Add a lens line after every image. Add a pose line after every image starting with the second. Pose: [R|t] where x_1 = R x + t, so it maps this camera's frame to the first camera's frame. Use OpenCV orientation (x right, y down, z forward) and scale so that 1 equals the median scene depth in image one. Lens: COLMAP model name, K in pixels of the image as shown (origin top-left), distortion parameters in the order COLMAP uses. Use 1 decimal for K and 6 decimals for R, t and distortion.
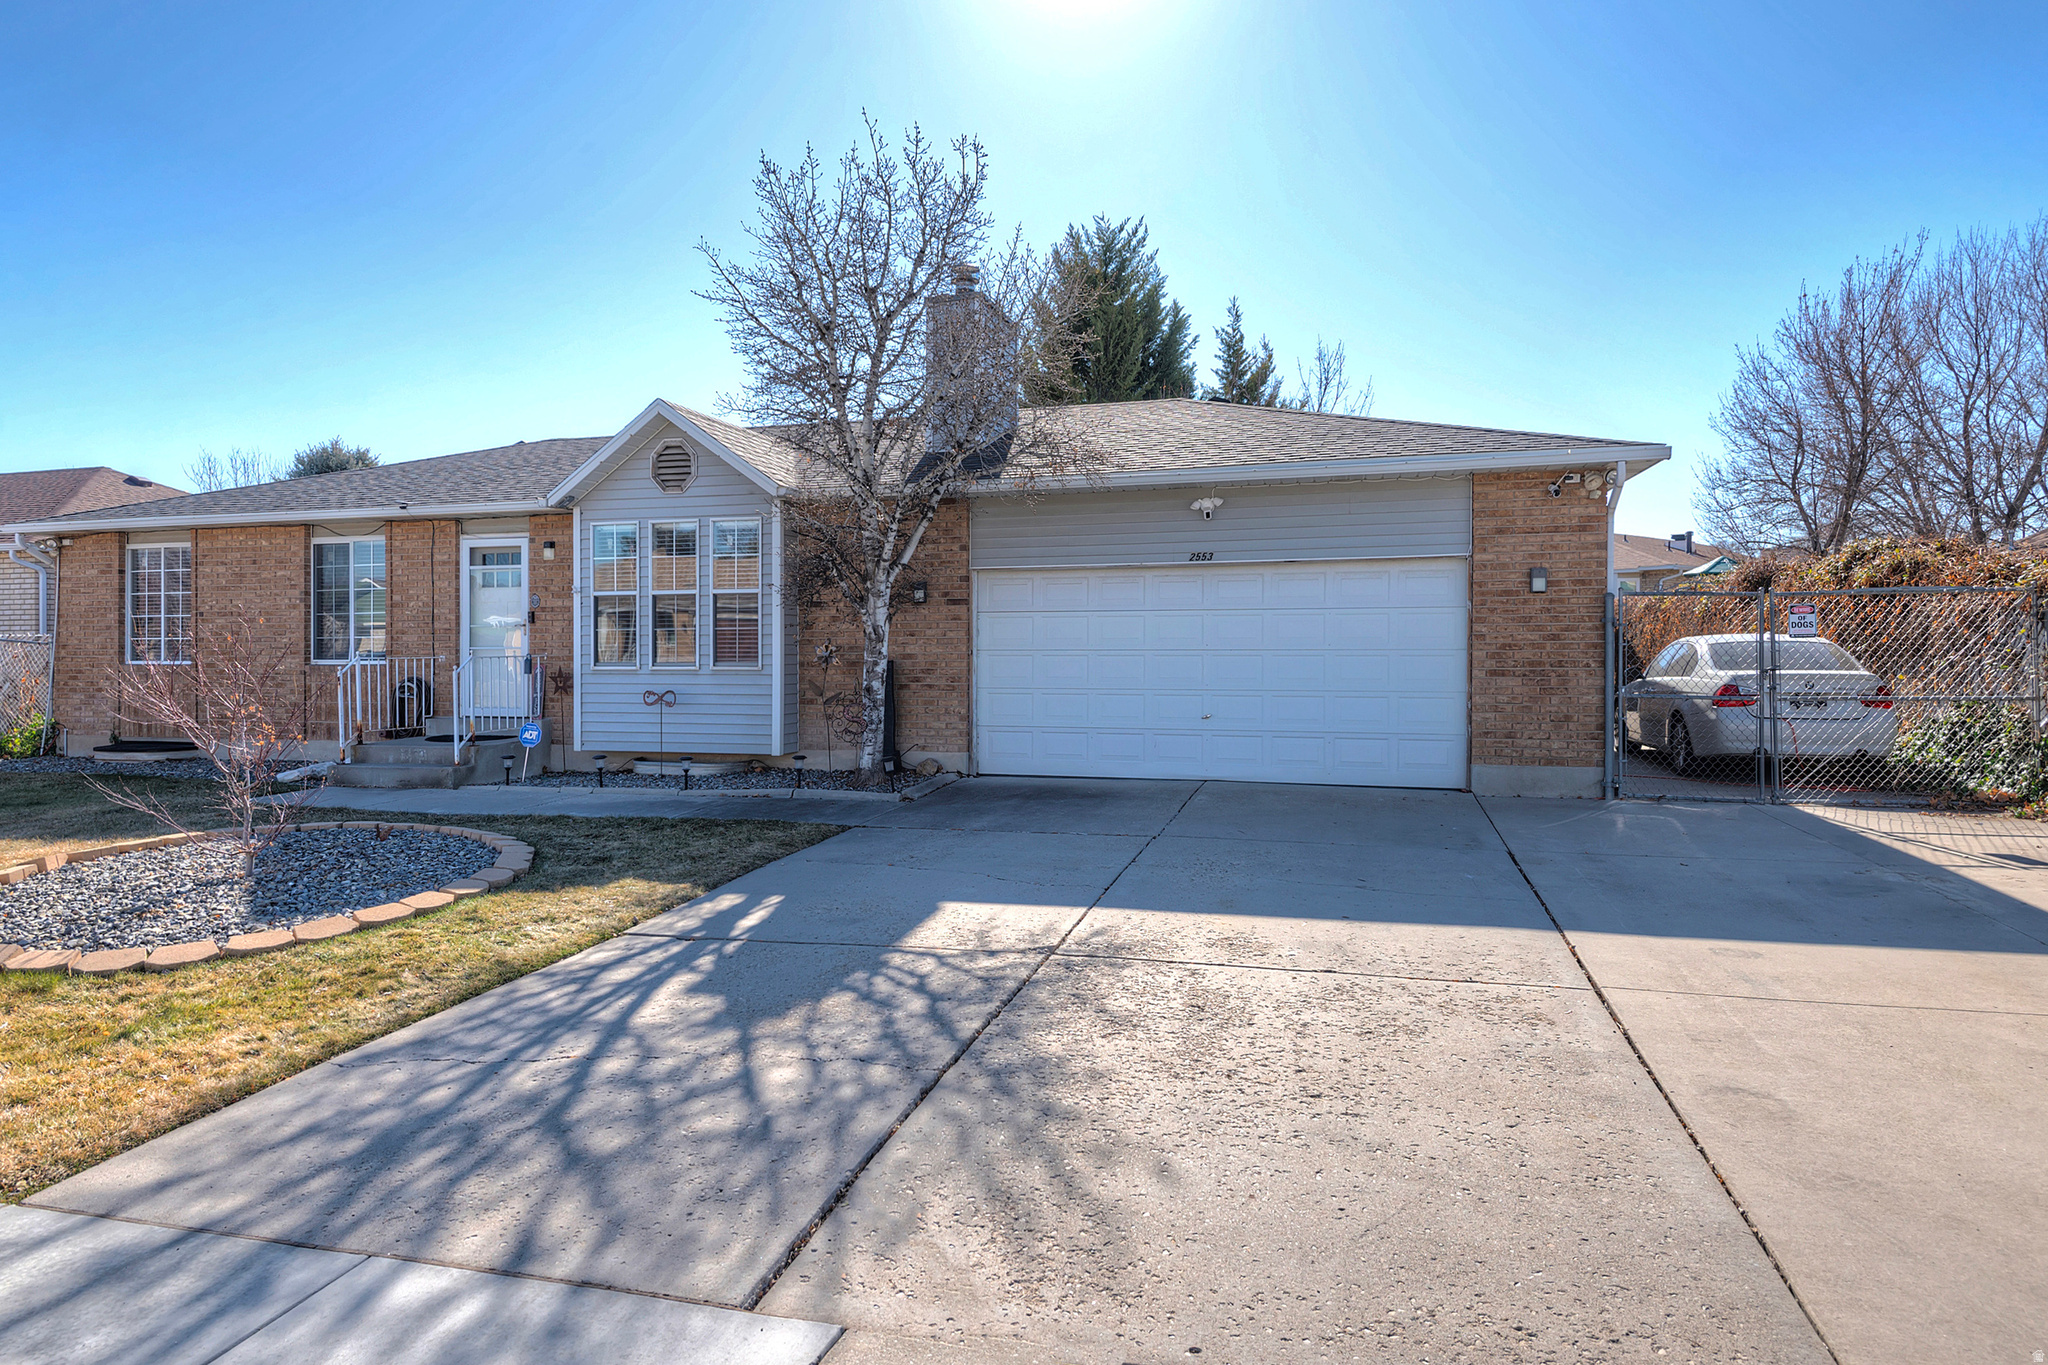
lens RADIAL K [[1041.6, 0, 1016.3], [0, 1041.6, 531.7], [0, 0, 1]] dist [0.014504, -0.001668]
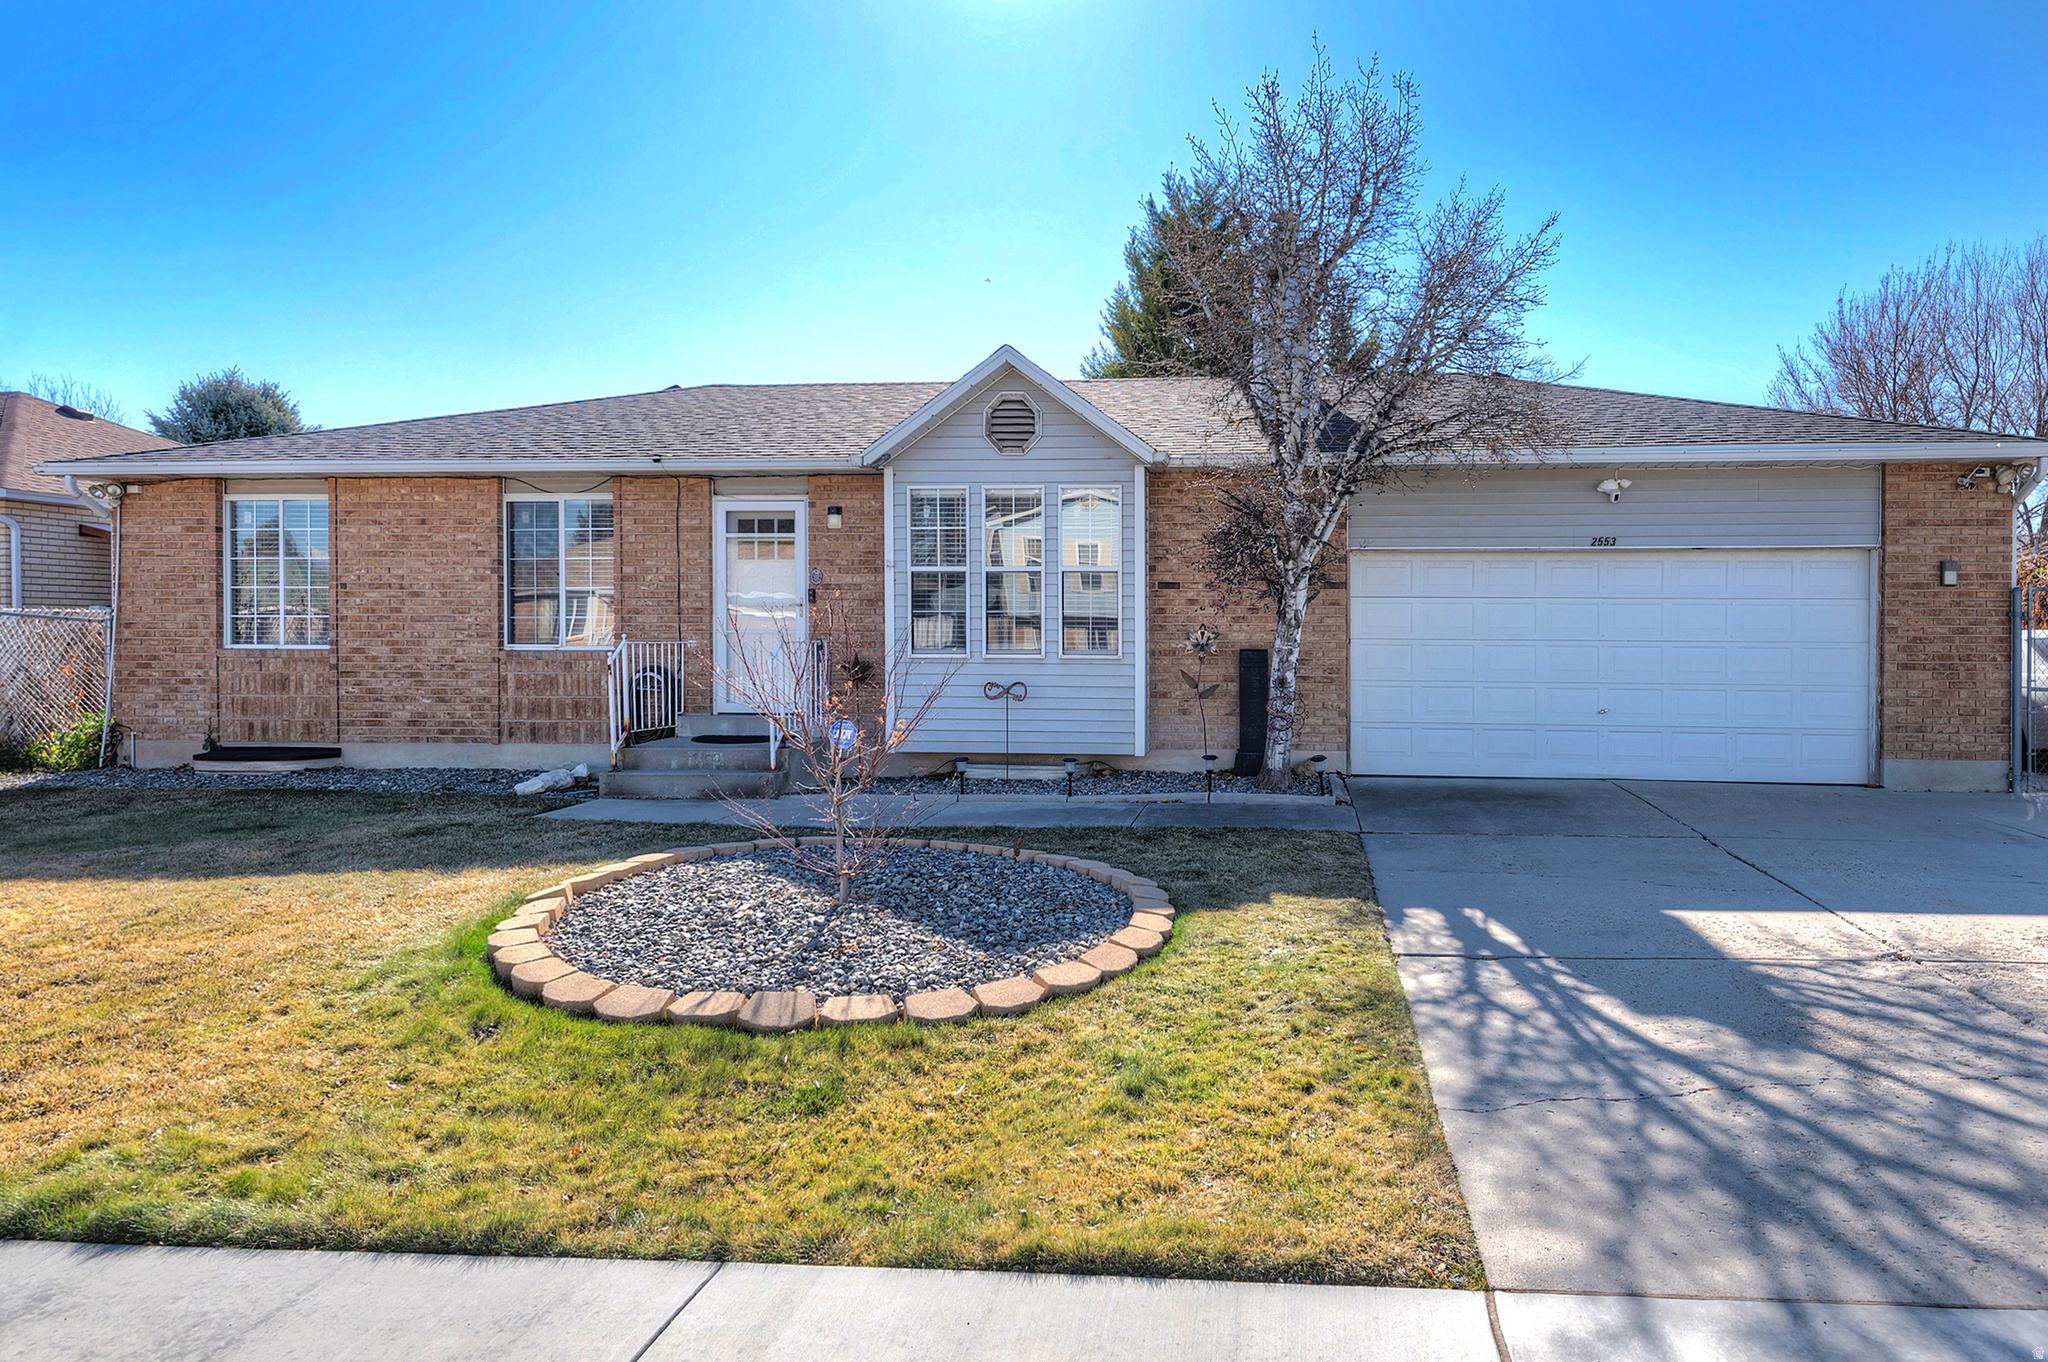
lens RADIAL K [[1152.9, 0, 1006.9], [0, 1152.9, 520.9], [0, 0, 1]] dist [0.026105, -0.006864]
pose [[0.983966, 0.025906, 0.176467, -0.514365], [-0.027137, 0.999621, 0.004567, 0.014259], [-0.176282, -0.009283, 0.984296, 0.059162]]
